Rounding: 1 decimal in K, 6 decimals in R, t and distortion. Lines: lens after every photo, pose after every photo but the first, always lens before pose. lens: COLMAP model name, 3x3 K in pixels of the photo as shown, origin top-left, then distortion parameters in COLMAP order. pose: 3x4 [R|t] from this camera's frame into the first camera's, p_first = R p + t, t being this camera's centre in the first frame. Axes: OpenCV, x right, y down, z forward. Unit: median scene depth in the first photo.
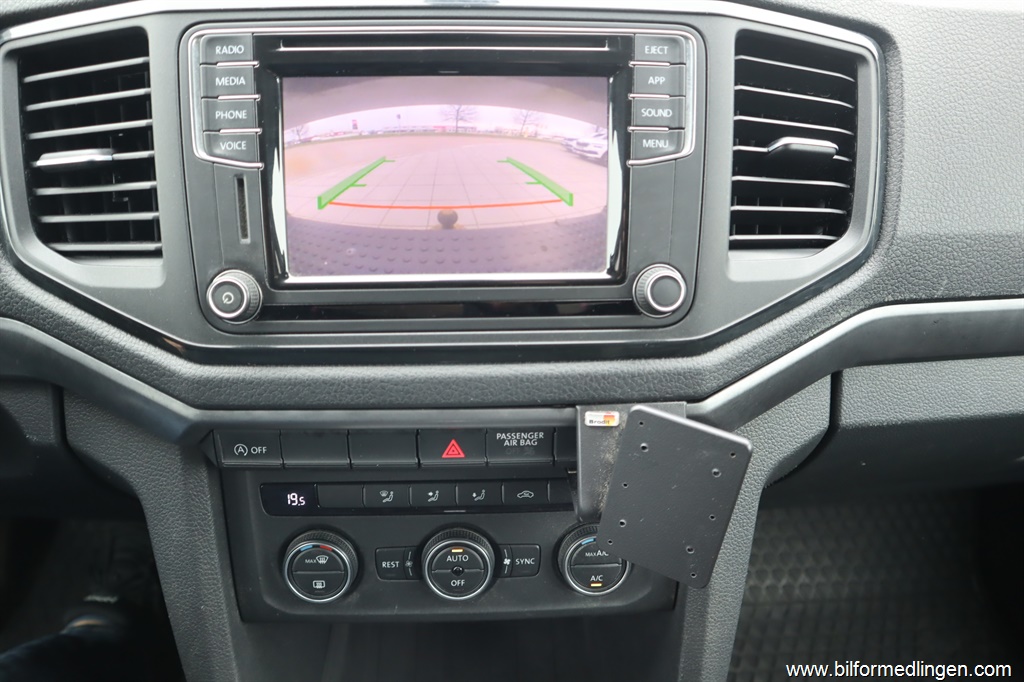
lens RADIAL K [[700.5, 0, 506.4], [0, 700.5, 339.2], [0, 0, 1]] dist [-0.106939, 0.053240]
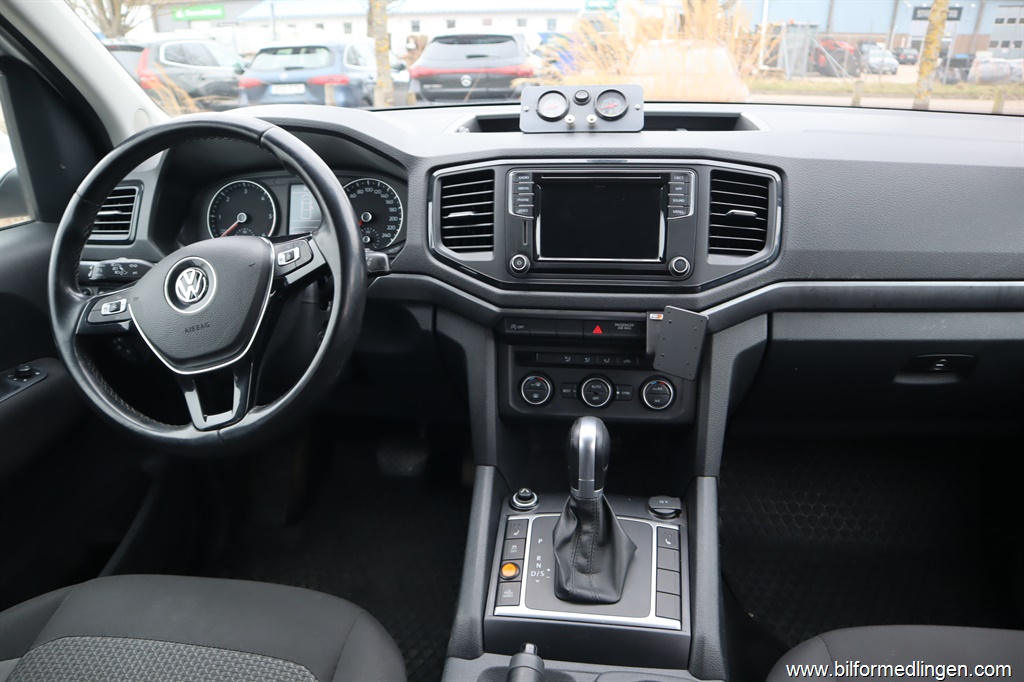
lens RADIAL K [[700.5, 0, 512.0], [0, 700.5, 342.8], [0, 0, 1]] dist [-0.106939, 0.053240]
pose [[0.980586, 0.035716, -0.192807, 0.115989], [-0.065216, 0.986699, -0.148901, 0.634024], [0.184925, 0.158585, 0.969873, -1.579722]]
